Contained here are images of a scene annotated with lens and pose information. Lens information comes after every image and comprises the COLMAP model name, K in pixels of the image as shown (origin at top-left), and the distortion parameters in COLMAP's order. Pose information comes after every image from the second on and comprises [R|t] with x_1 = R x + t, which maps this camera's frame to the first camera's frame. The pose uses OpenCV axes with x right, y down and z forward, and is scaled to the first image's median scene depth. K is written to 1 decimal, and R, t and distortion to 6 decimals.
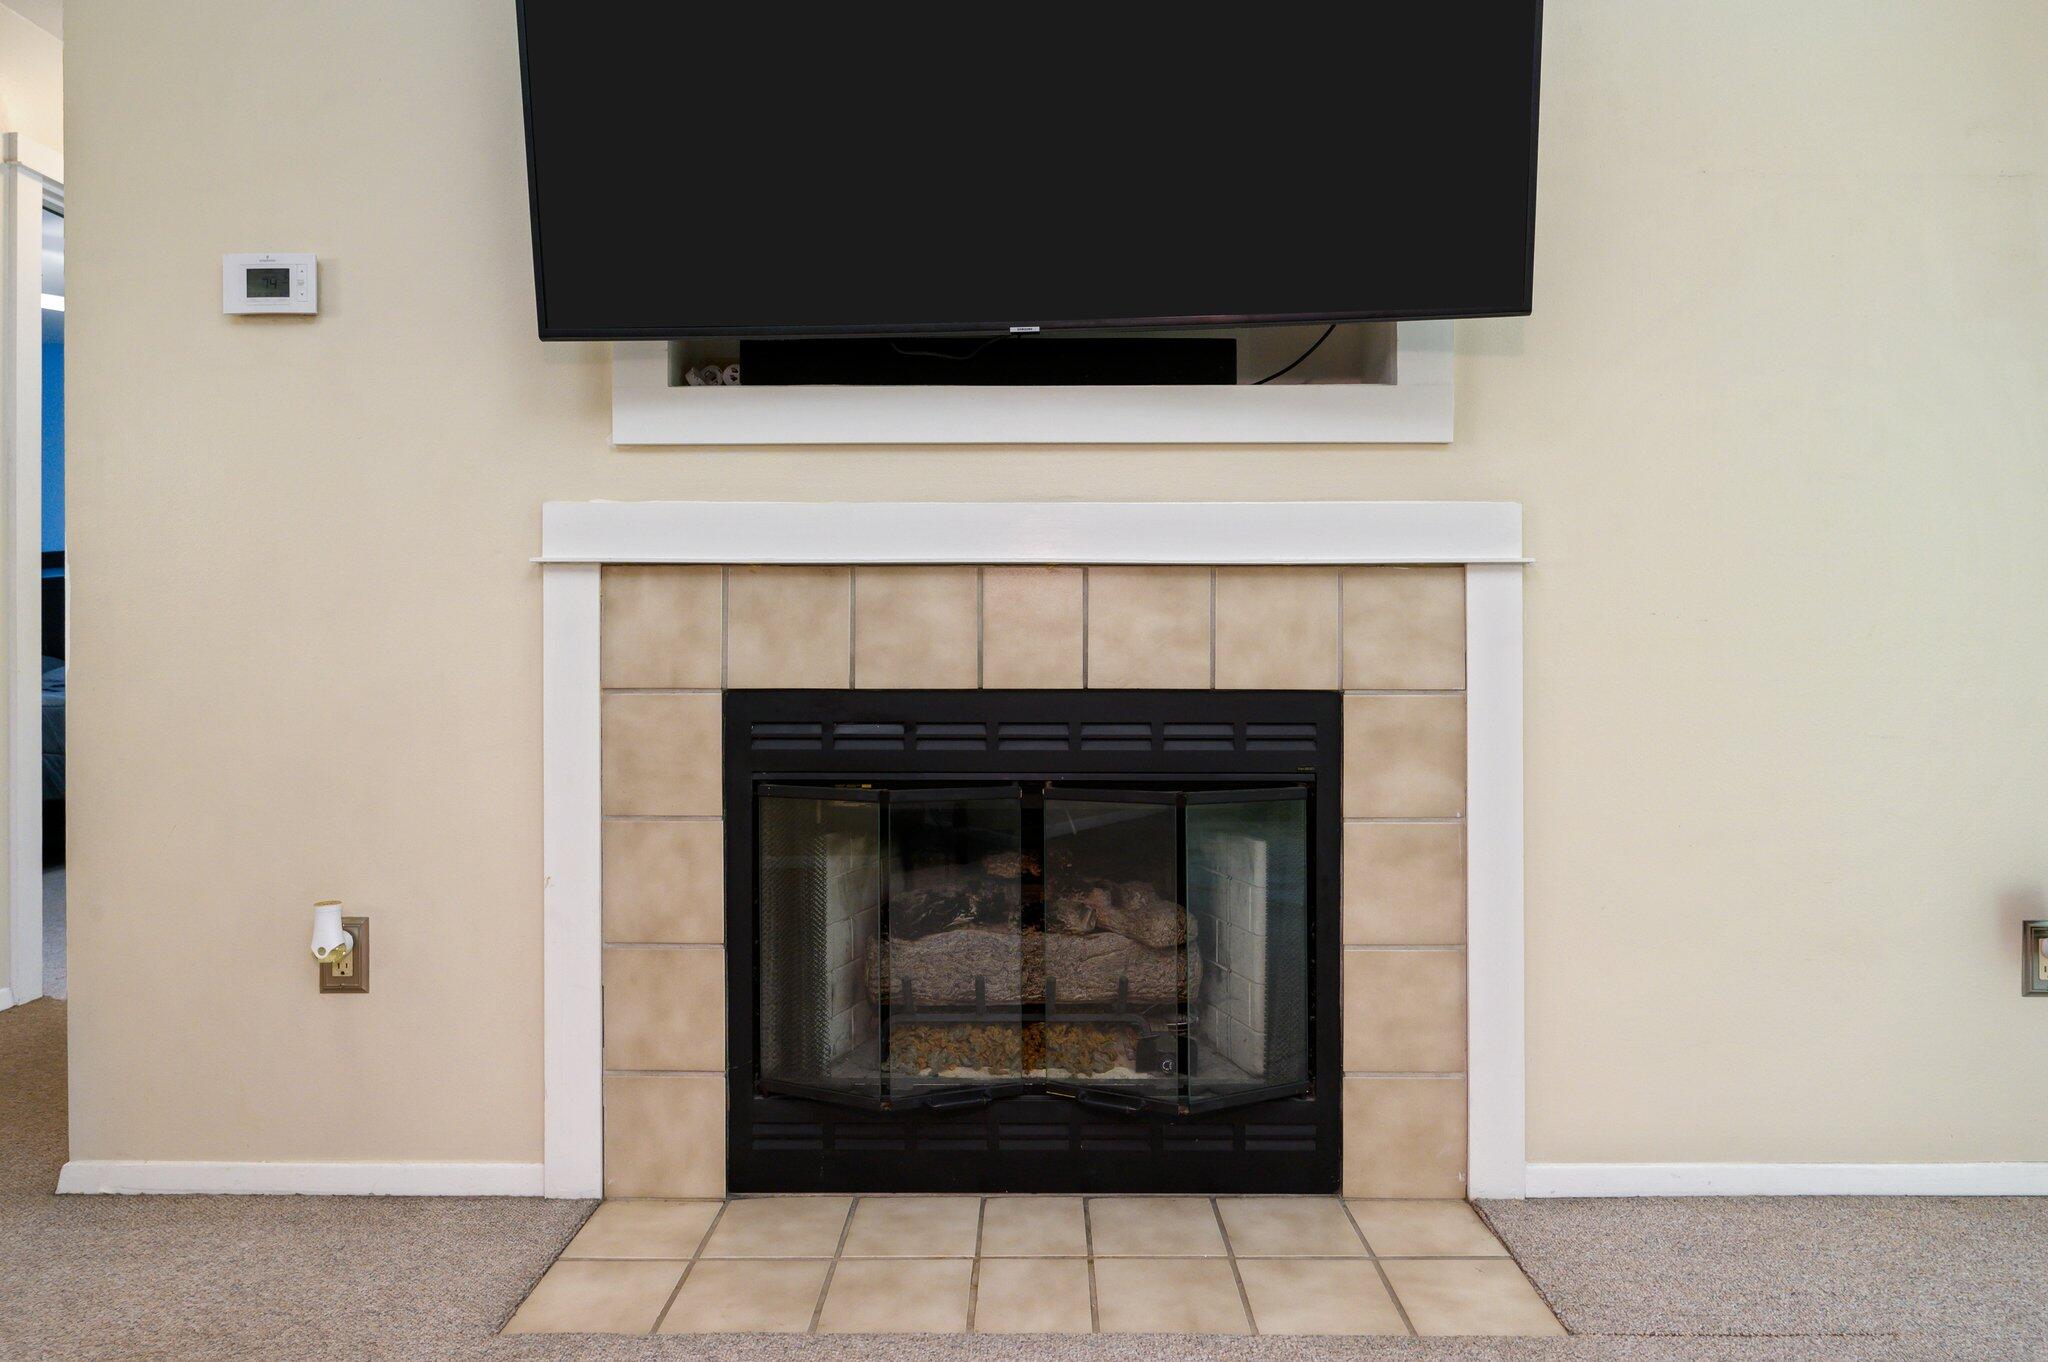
lens RADIAL K [[1170.2, 0, 1016.4], [0, 1170.2, 670.9], [0, 0, 1]] dist [-0.005492, -0.001033]
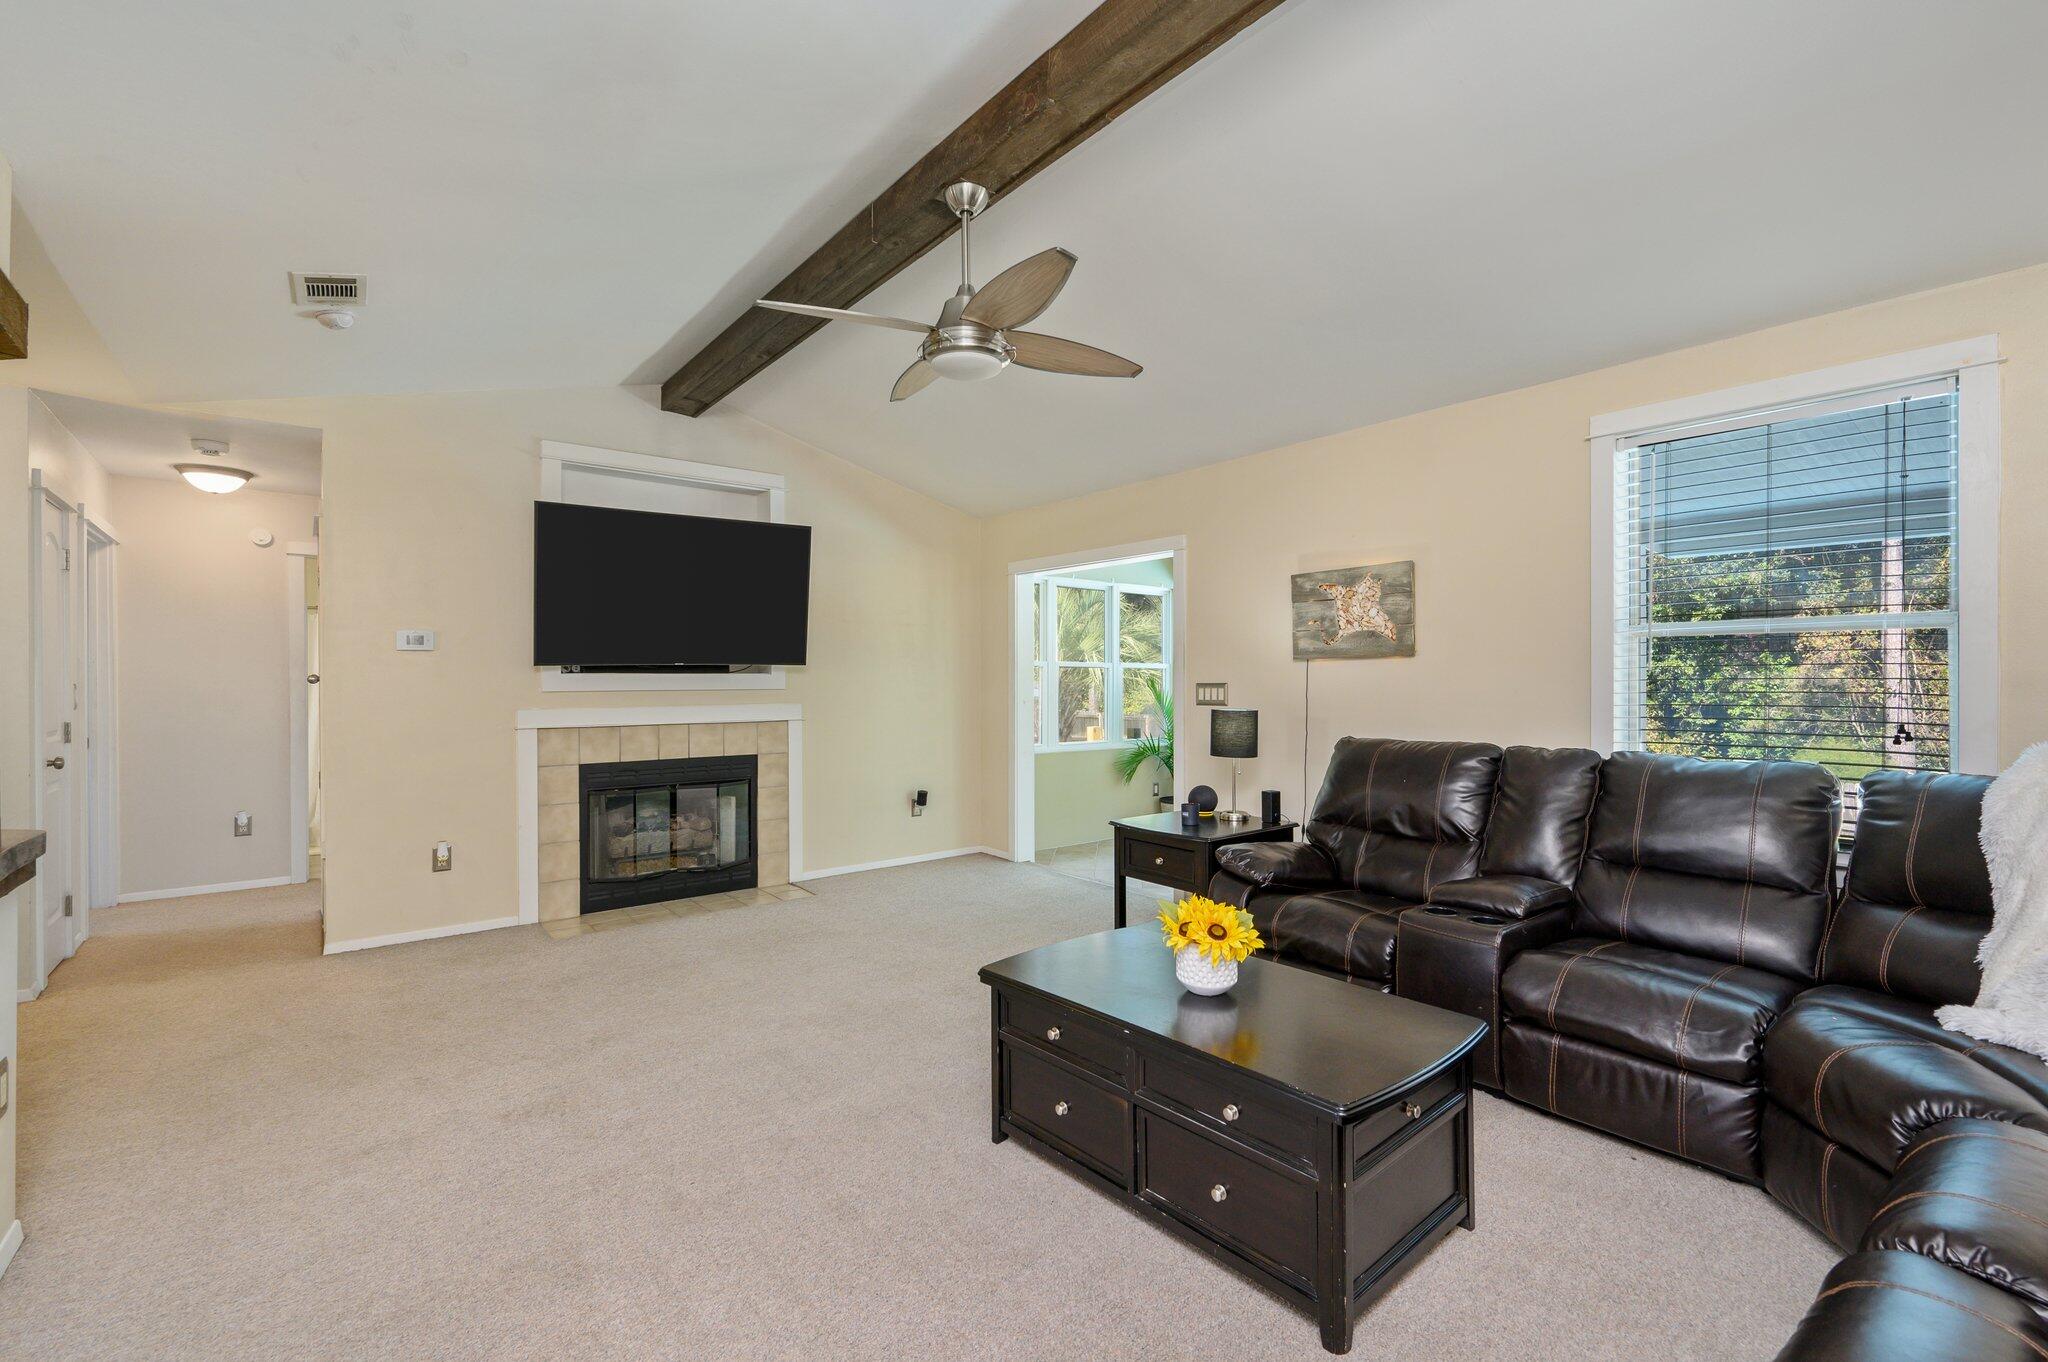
lens RADIAL K [[882.7, 0, 1032.9], [0, 882.7, 675.7], [0, 0, 1]] dist [-0.001338, 0.000344]
pose [[0.773325, 0.001372, 0.634008, -0.848507], [0.004429, 0.999962, -0.007566, -0.214000], [-0.633994, 0.008659, 0.773289, -1.789077]]
